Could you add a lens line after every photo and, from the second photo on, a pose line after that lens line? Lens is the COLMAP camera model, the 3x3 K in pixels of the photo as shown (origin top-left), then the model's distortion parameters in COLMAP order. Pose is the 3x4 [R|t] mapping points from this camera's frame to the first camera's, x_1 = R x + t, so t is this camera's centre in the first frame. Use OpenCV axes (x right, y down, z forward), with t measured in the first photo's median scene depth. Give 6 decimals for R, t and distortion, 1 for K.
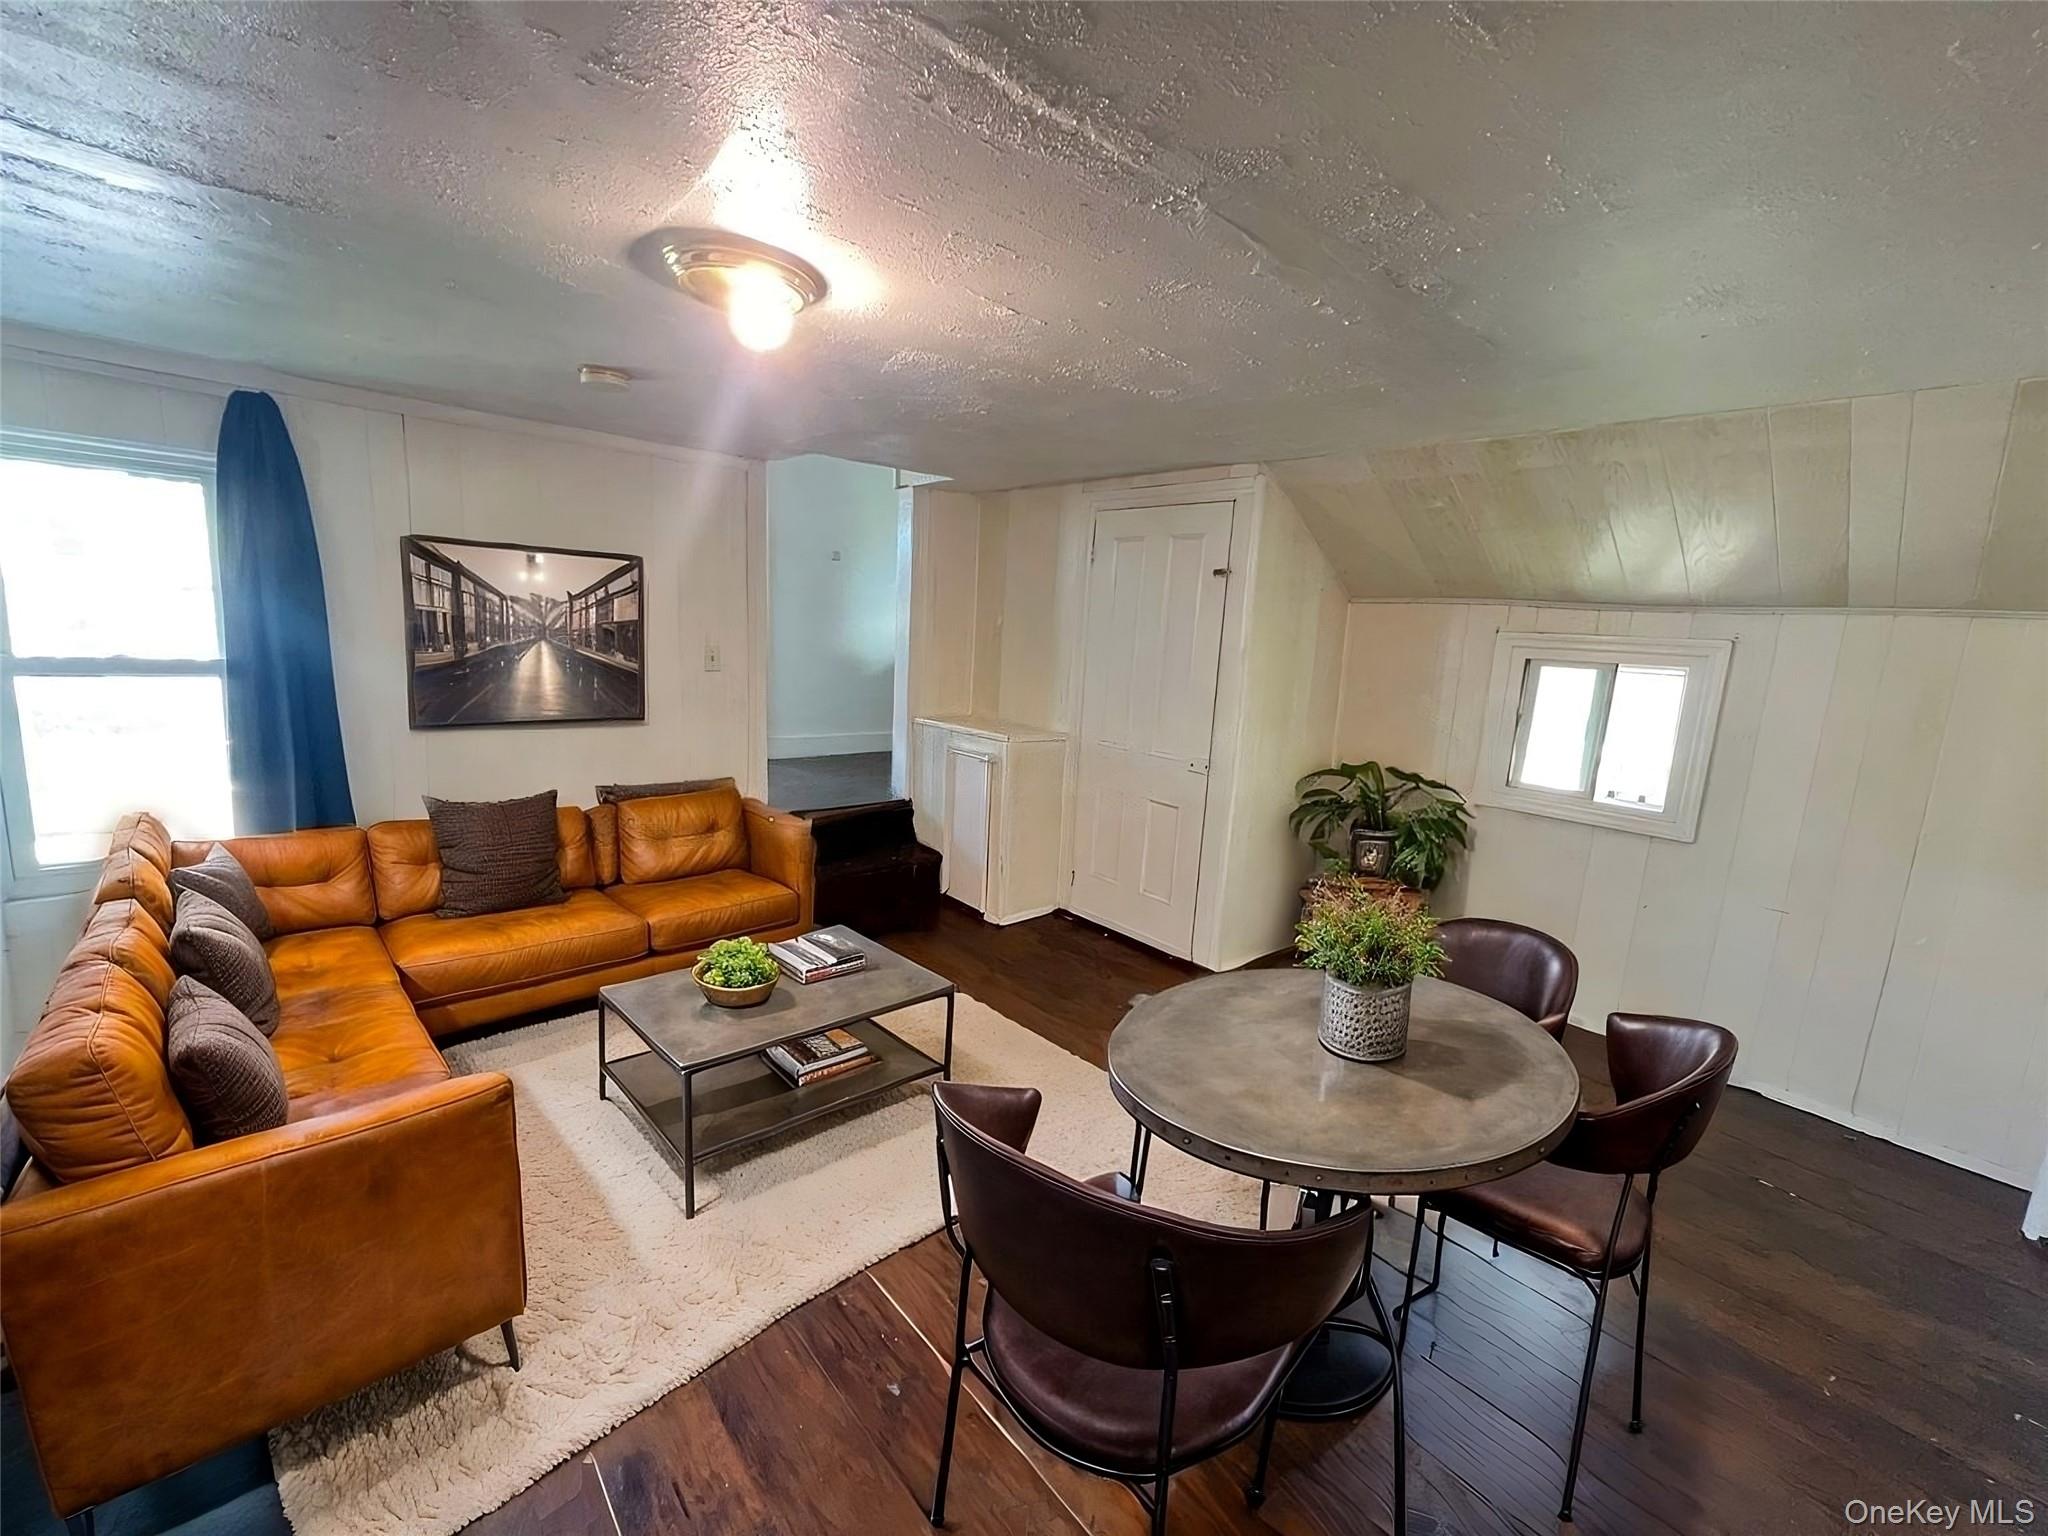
lens RADIAL K [[823.0, 0, 1018.3], [0, 823.0, 760.6], [0, 0, 1]] dist [-0.002369, 0.001142]
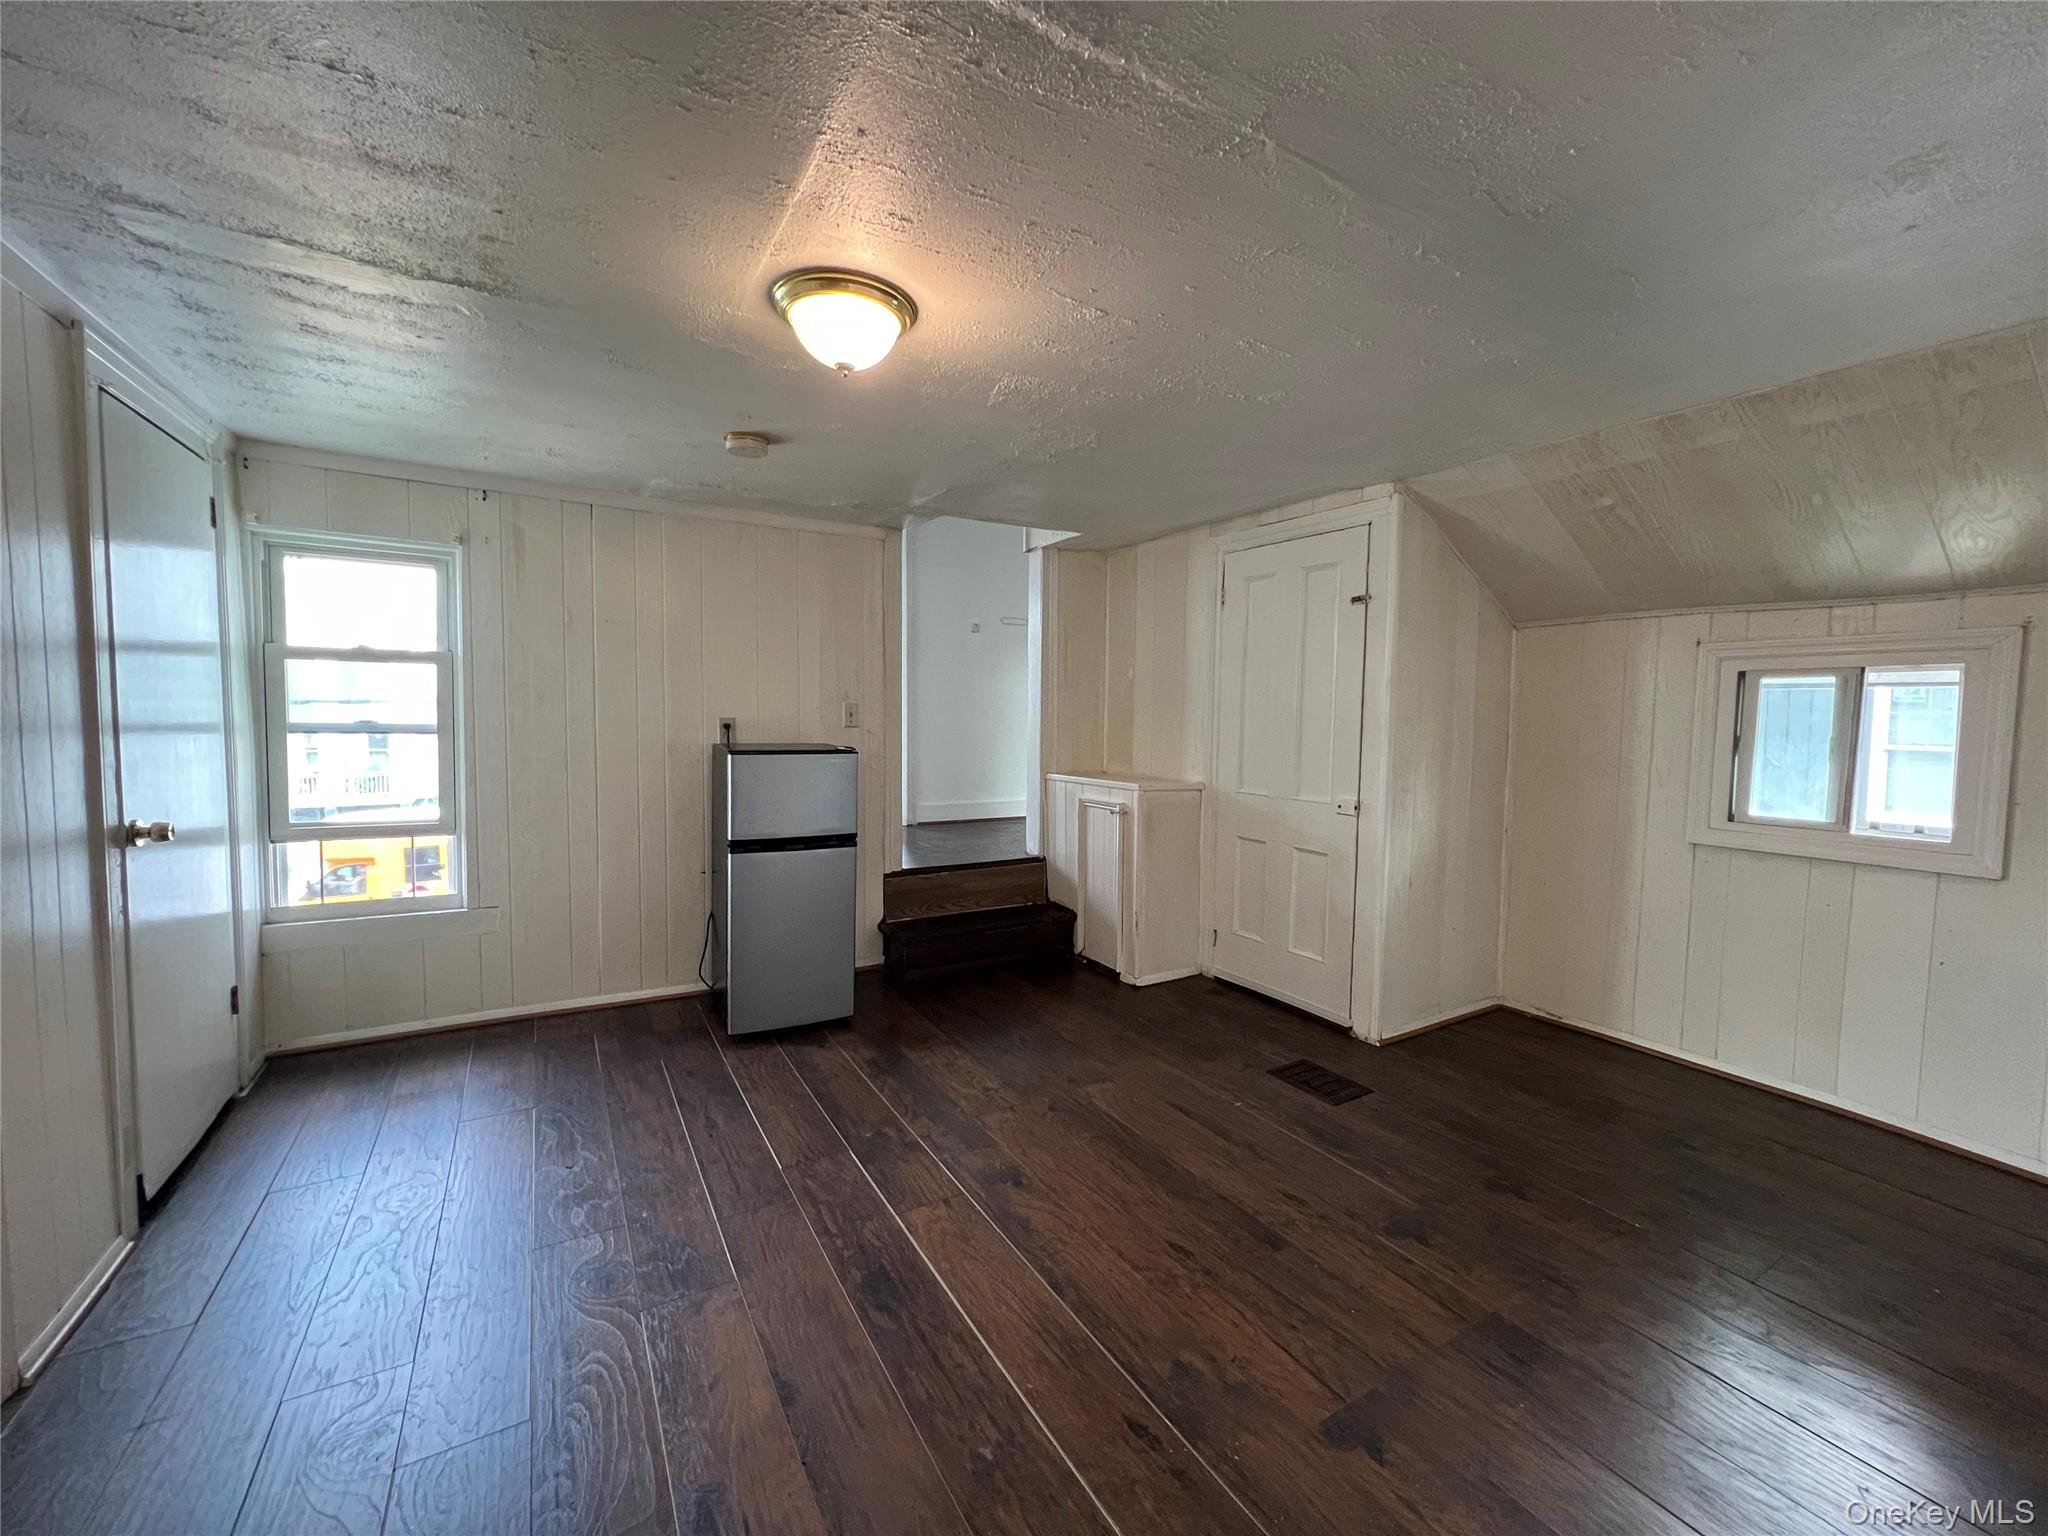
lens RADIAL K [[823.0, 0, 1018.3], [0, 823.0, 760.6], [0, 0, 1]] dist [-0.002369, 0.001142]
pose [[0.982075, -0.029337, -0.186193, 0.042825], [0.008115, 0.993479, -0.113727, 0.076140], [0.188315, 0.110178, 0.975909, 0.035829]]
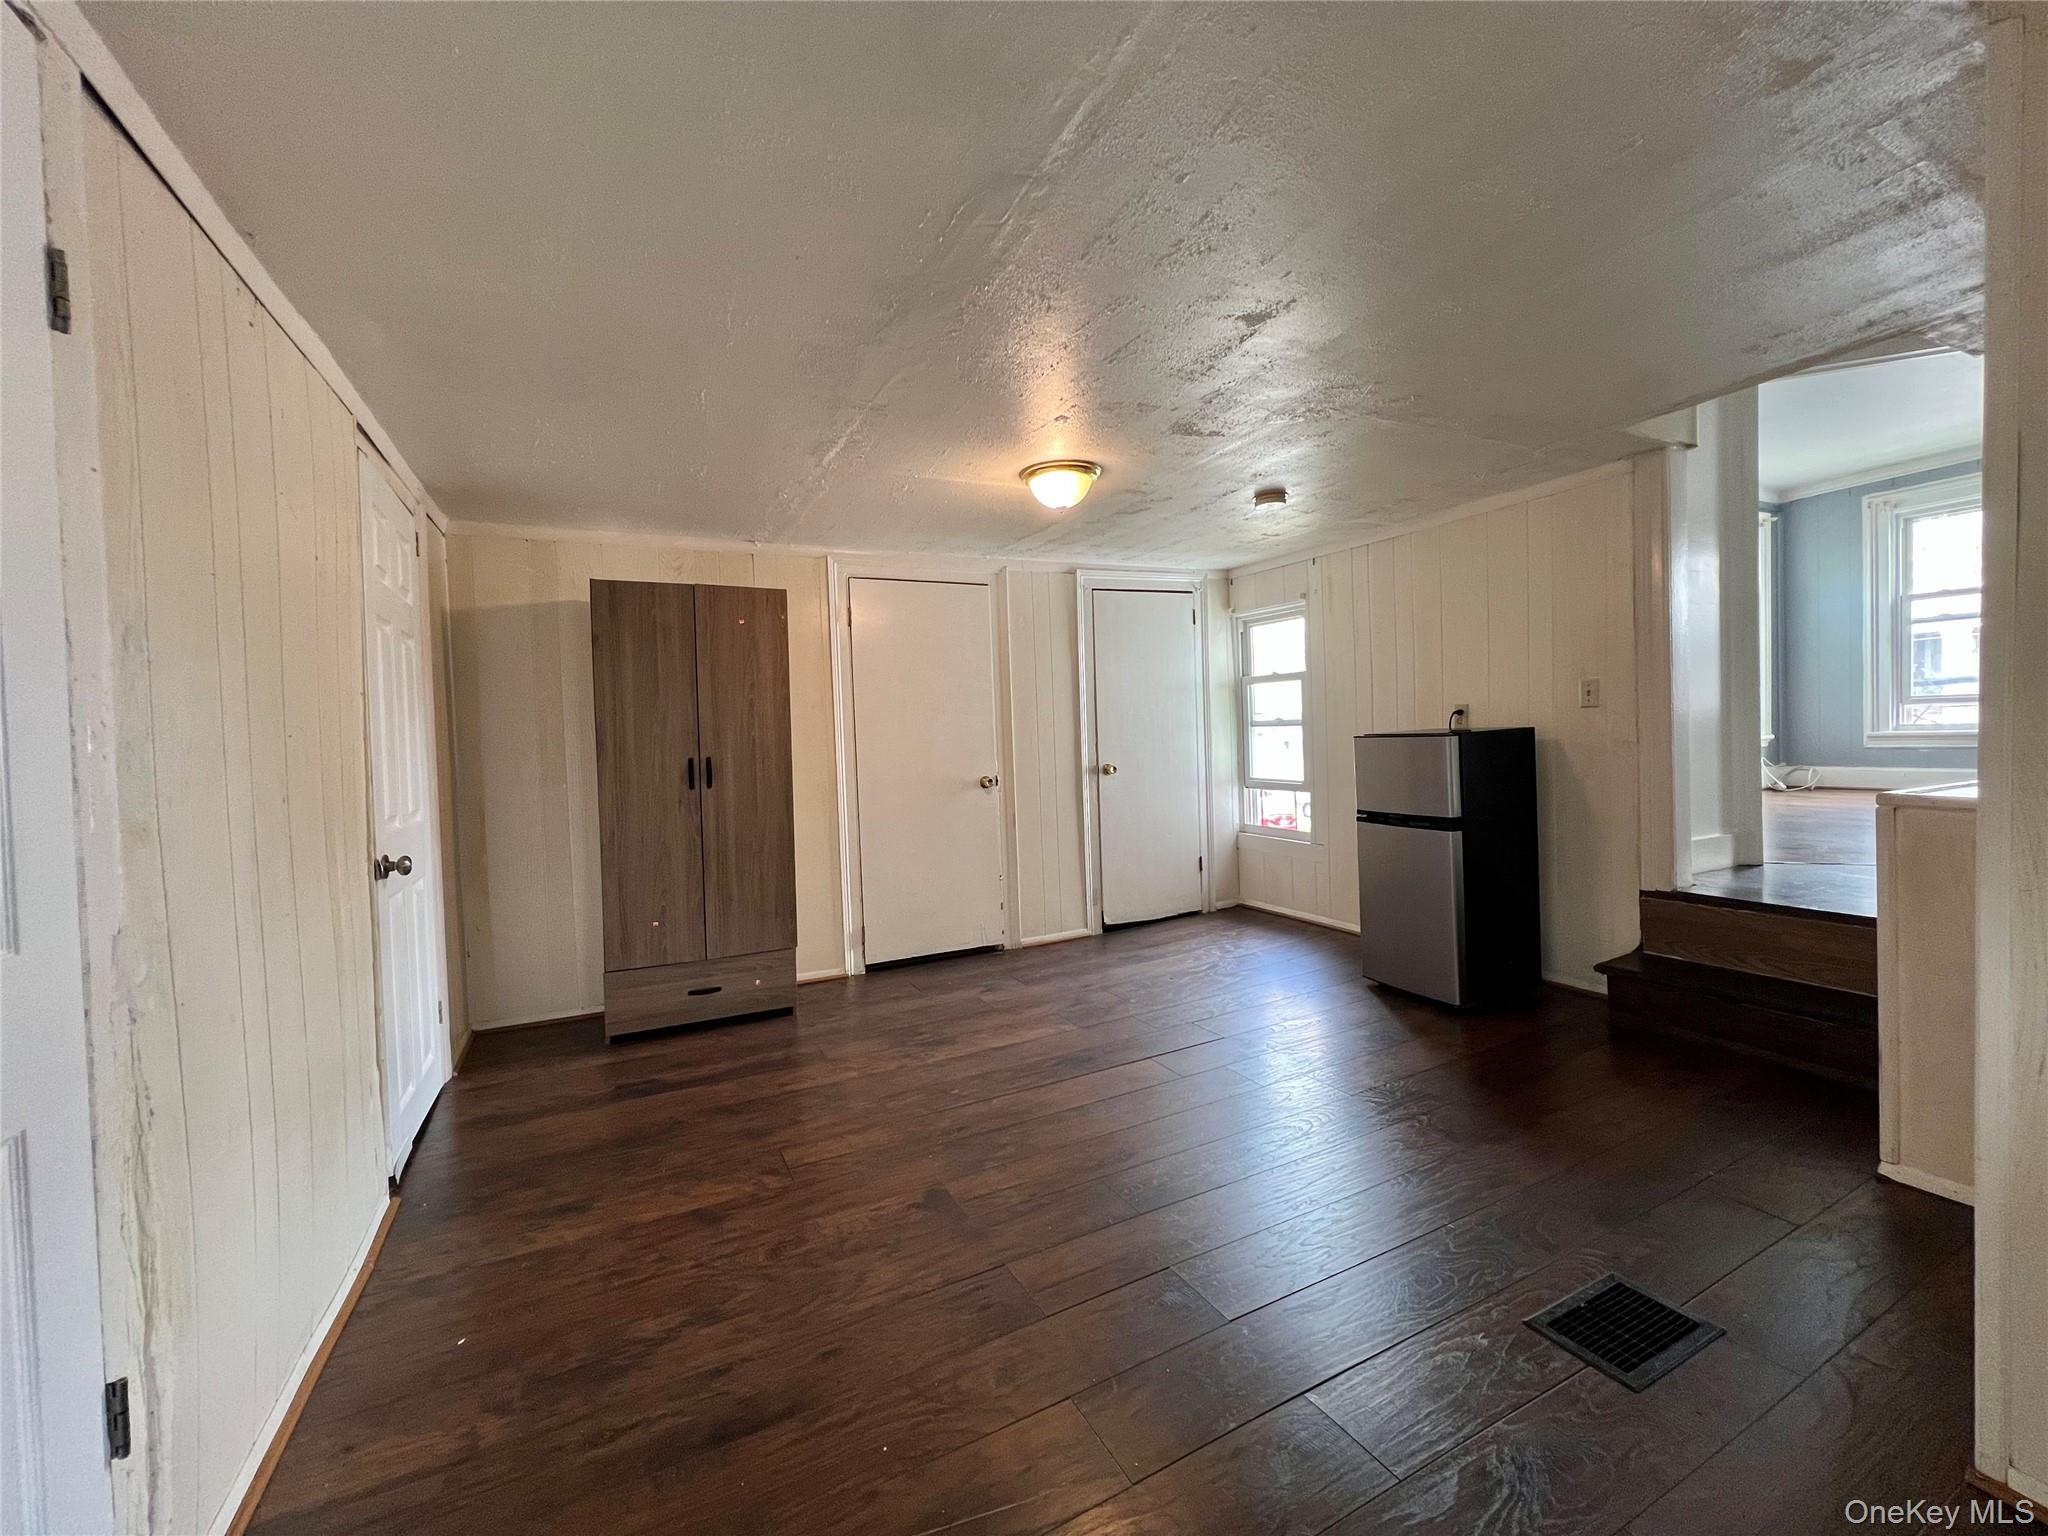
lens RADIAL K [[823.0, 0, 1018.3], [0, 823.0, 760.6], [0, 0, 1]] dist [-0.002369, 0.001142]
pose [[-0.249081, -0.017899, -0.968317, 0.931856], [-0.143096, 0.989536, 0.018518, 0.027801], [0.957853, 0.143174, -0.249036, 0.923659]]
